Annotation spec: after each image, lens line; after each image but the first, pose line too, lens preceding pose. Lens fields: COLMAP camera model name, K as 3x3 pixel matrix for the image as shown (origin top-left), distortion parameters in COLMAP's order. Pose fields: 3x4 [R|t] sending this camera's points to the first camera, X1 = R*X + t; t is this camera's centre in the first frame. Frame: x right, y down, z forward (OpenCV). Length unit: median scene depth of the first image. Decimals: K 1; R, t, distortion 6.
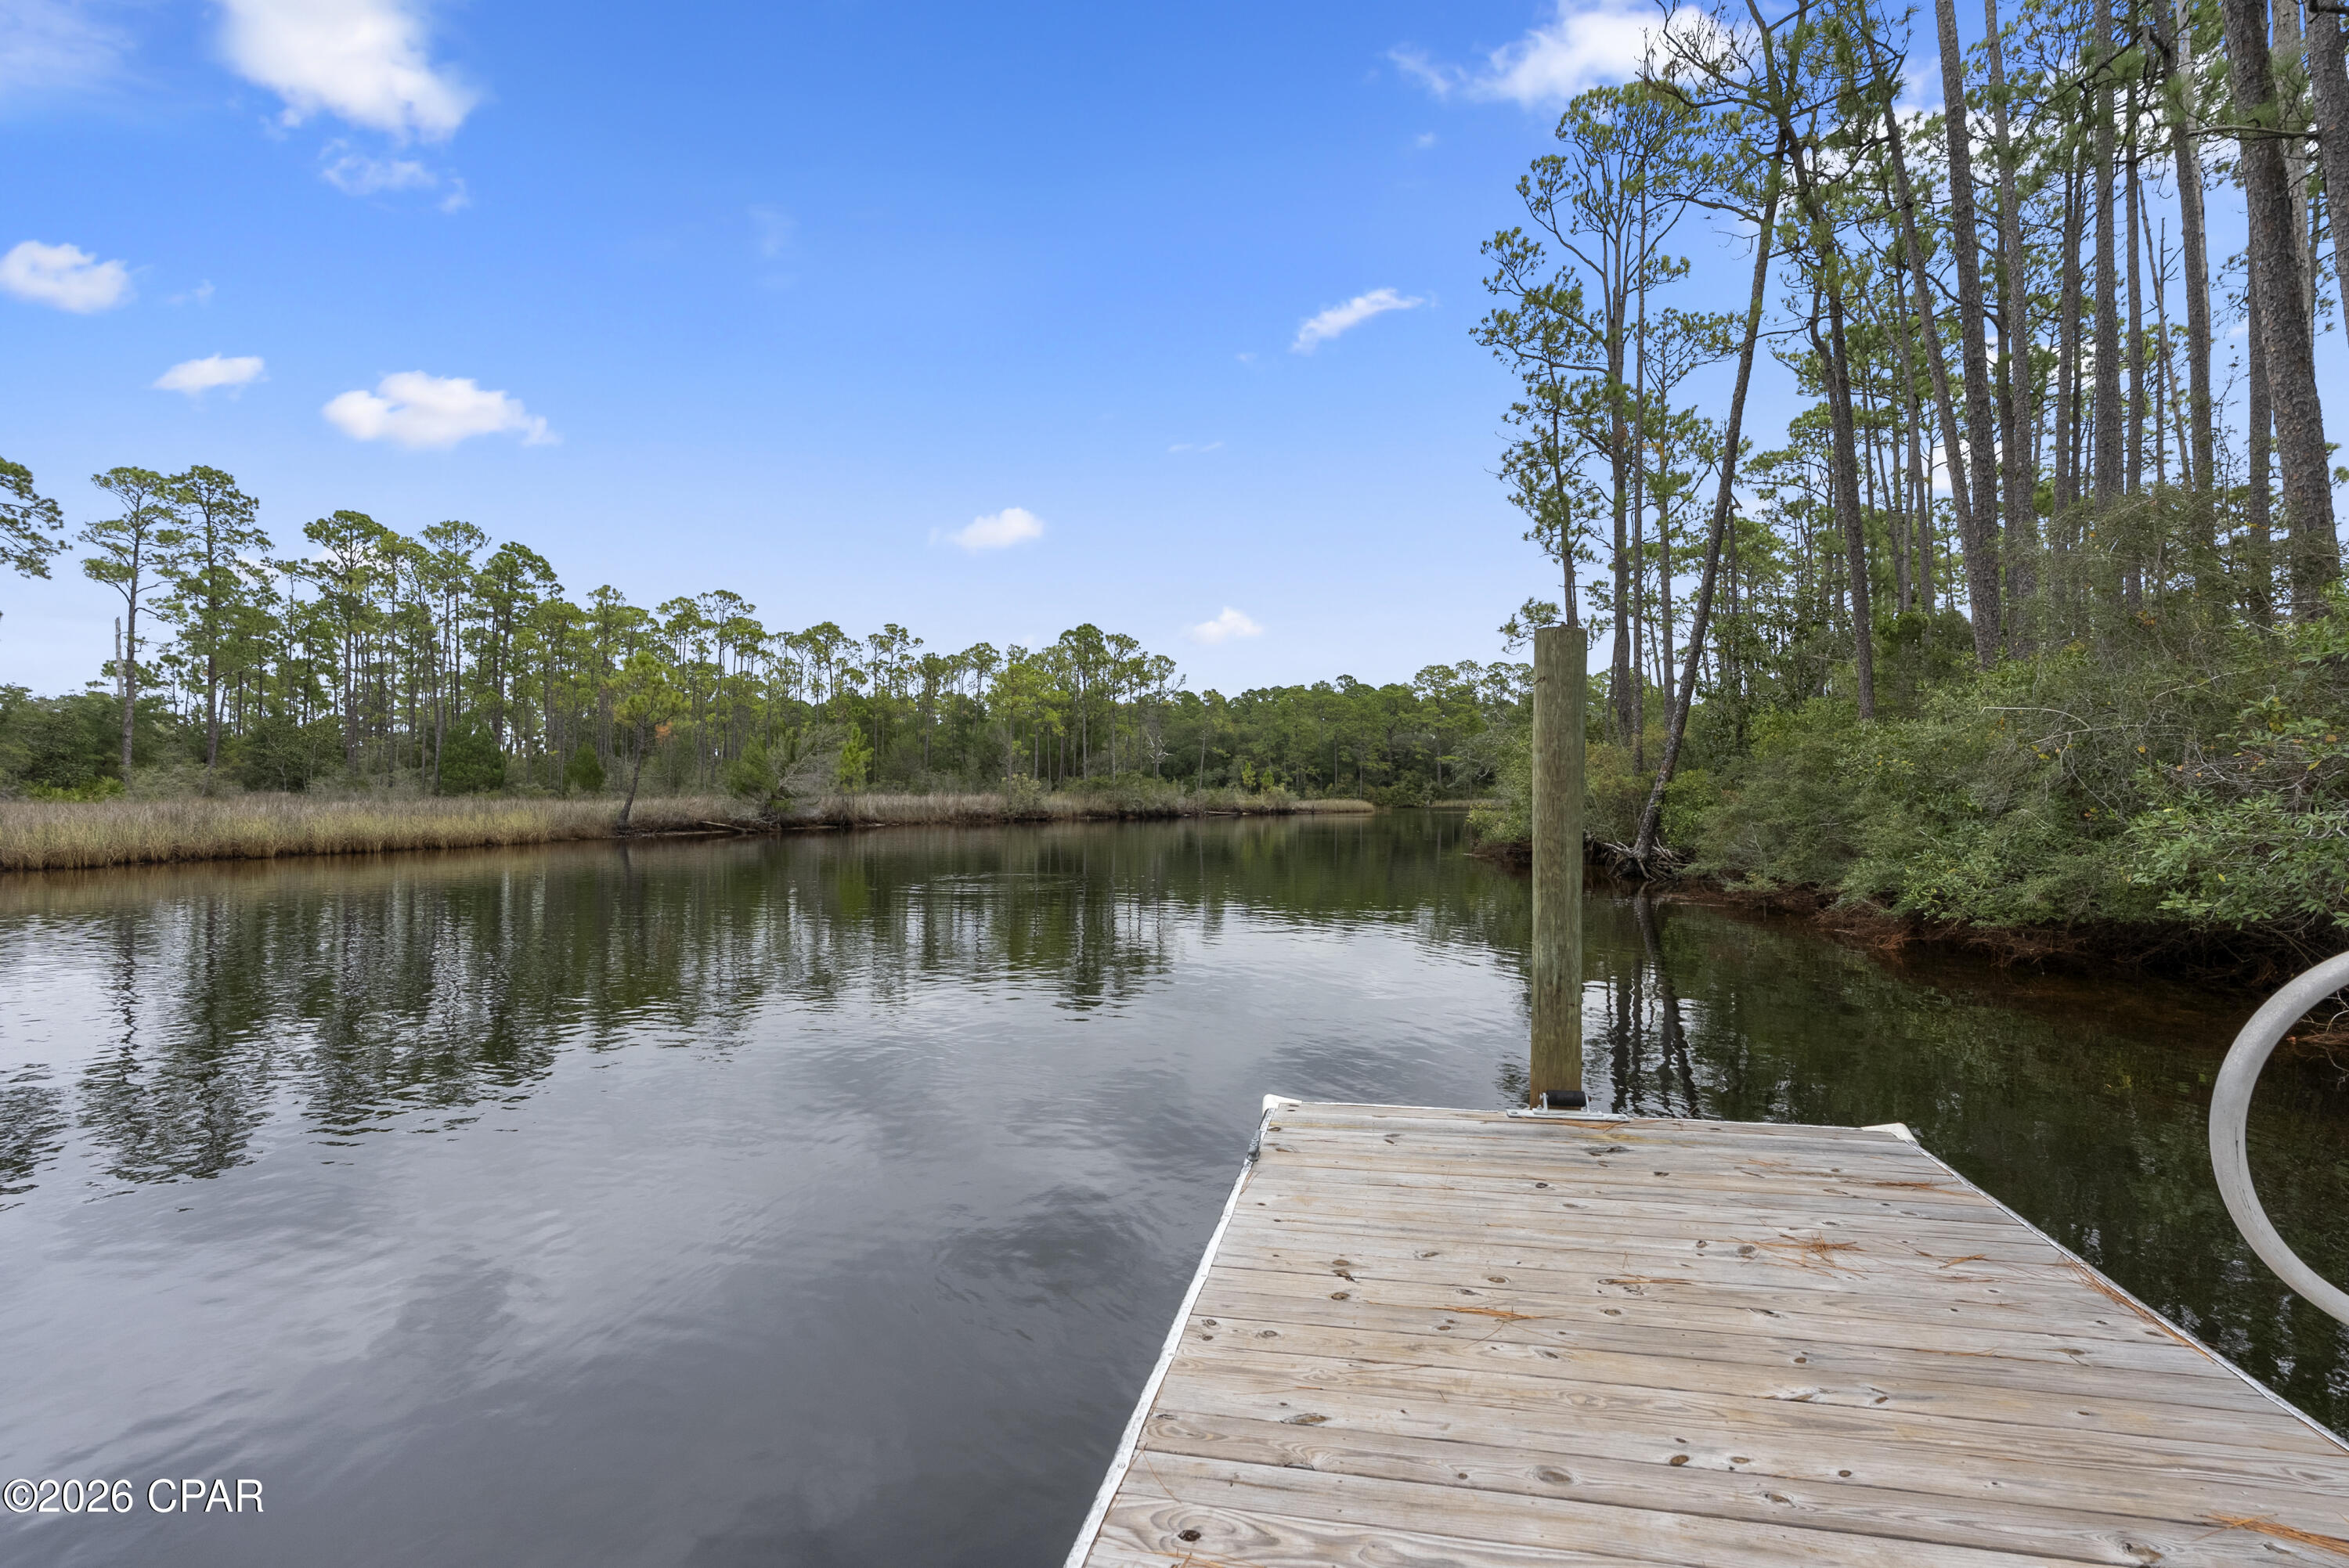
lens RADIAL K [[1064.8, 0, 1180.7], [0, 1064.8, 791.7], [0, 0, 1]] dist [0.001403, 0.001223]
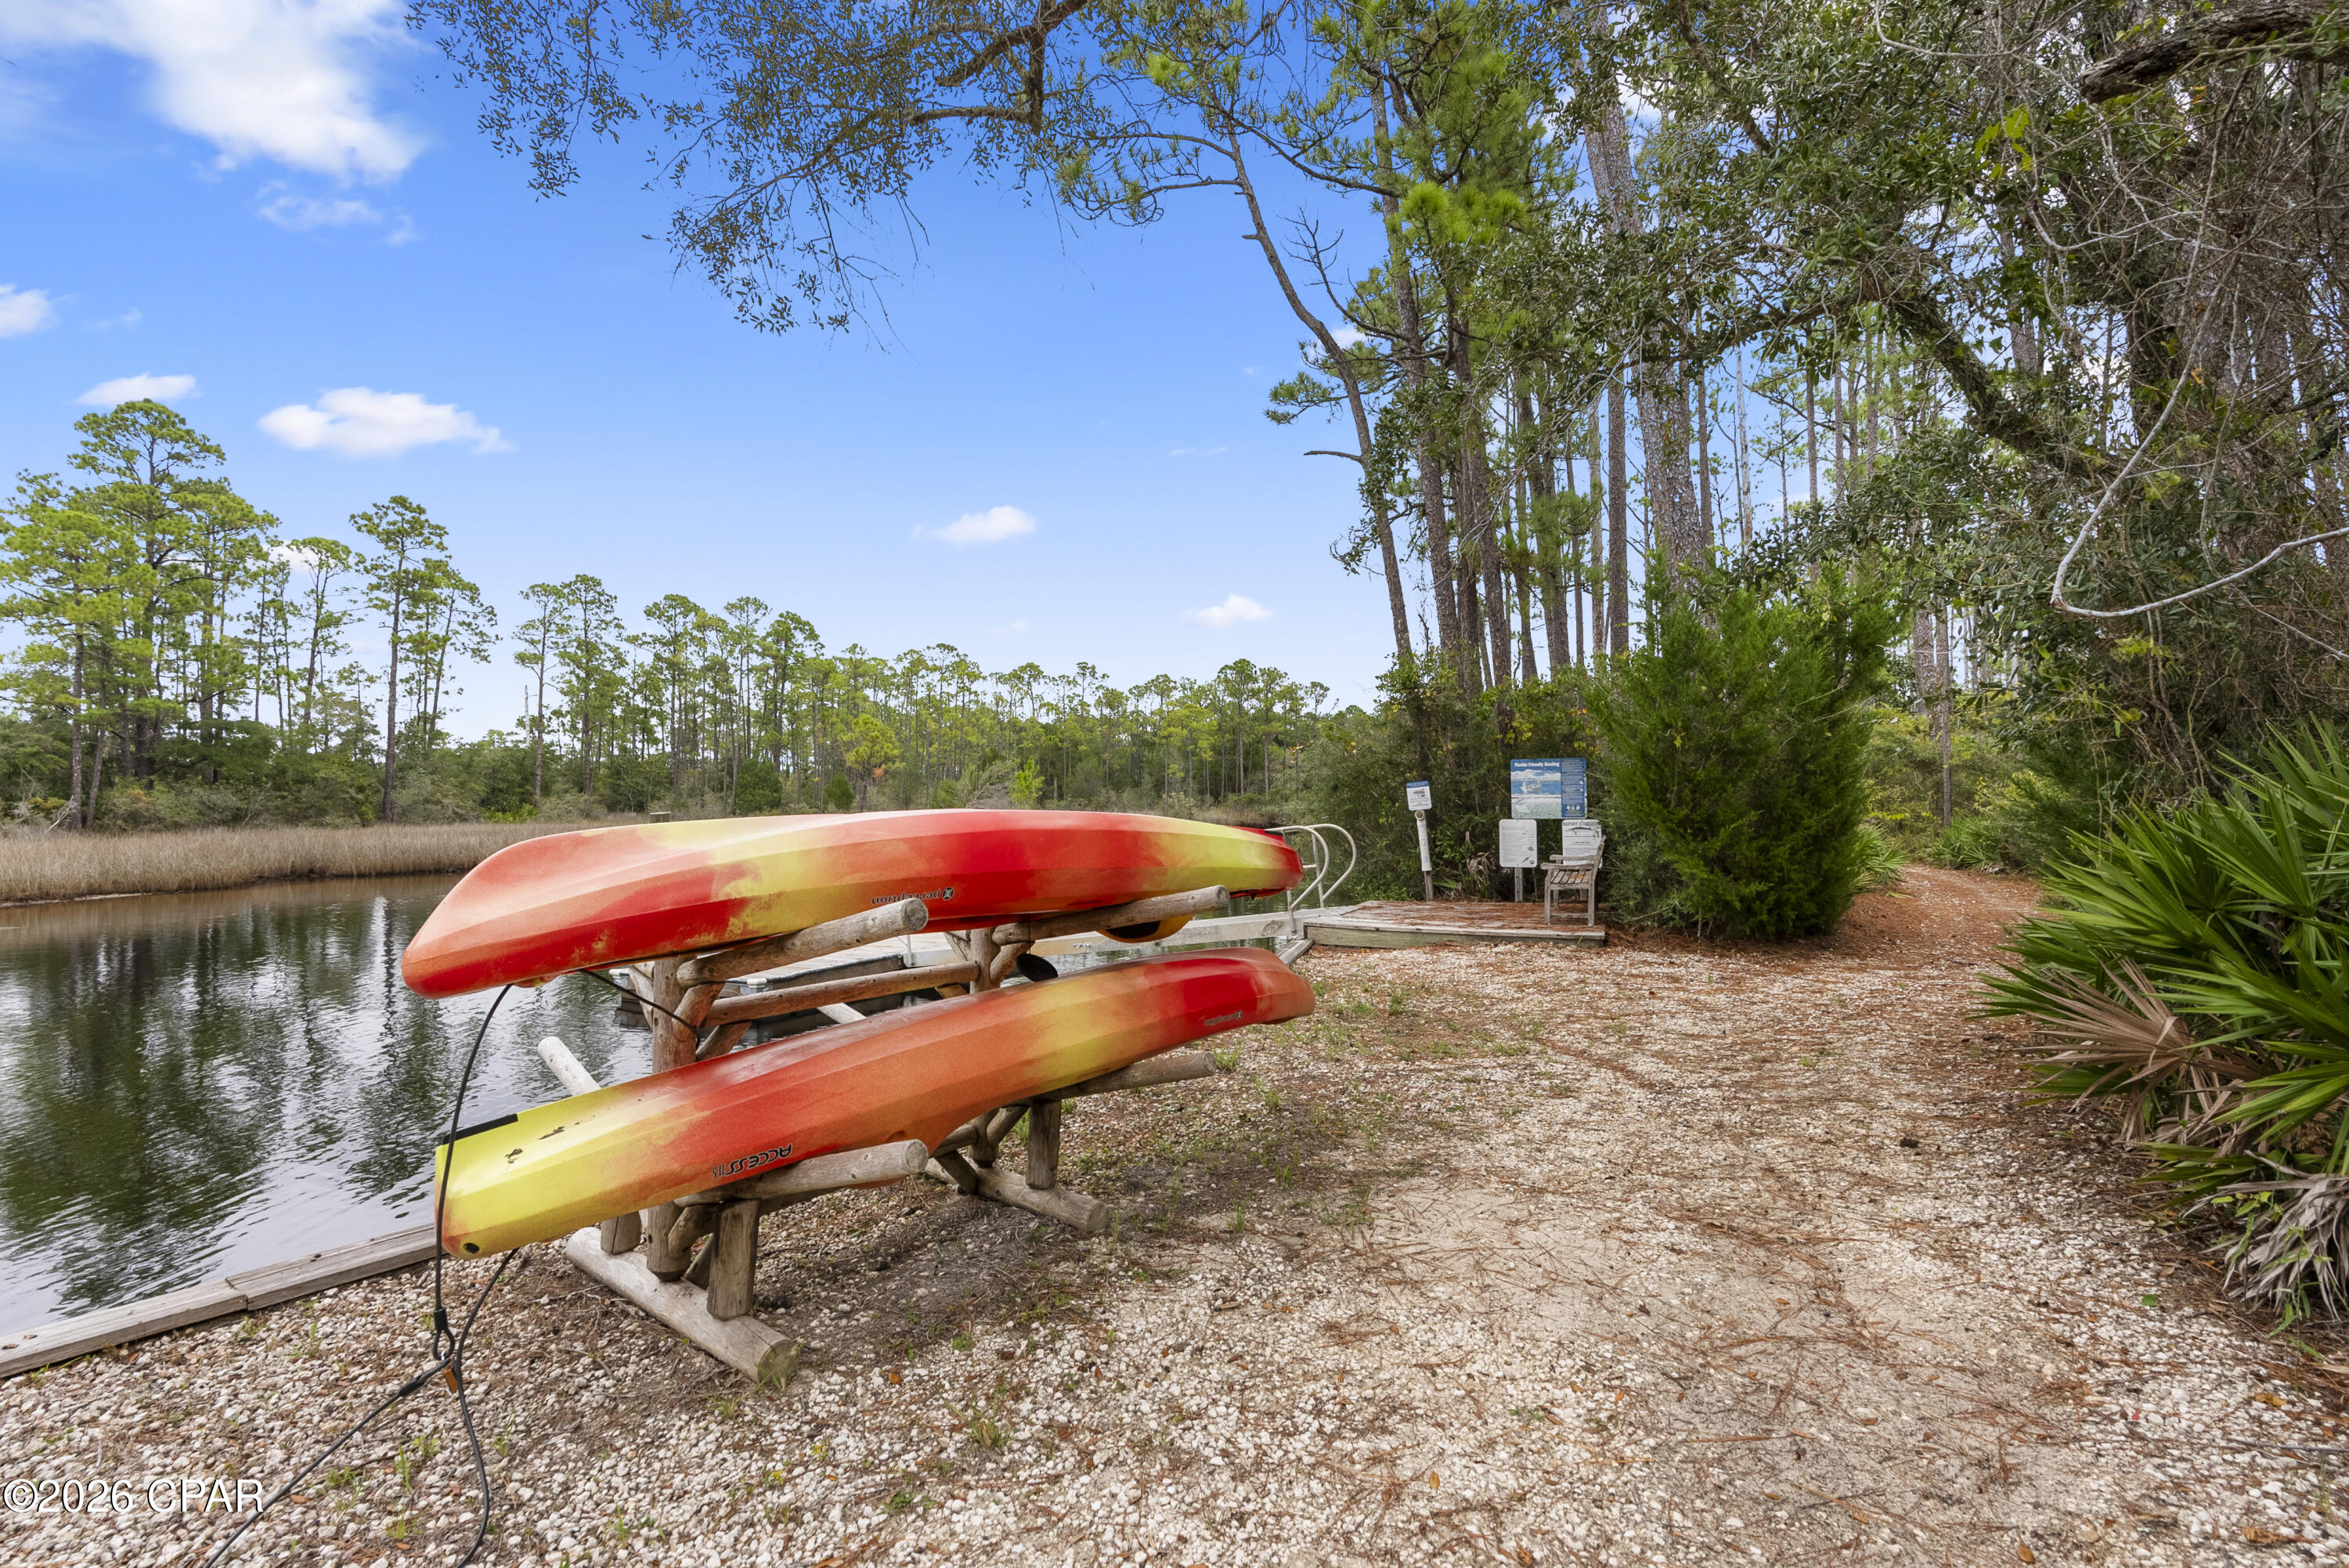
lens RADIAL K [[1065.4, 0, 1189.8], [0, 1065.4, 776.9], [0, 0, 1]] dist [-0.002029, 0.000115]
pose [[0.979184, -0.011845, -0.202629, 0.091806], [0.008031, 0.999775, -0.019638, -0.009979], [0.202816, 0.017602, 0.979059, -0.133227]]
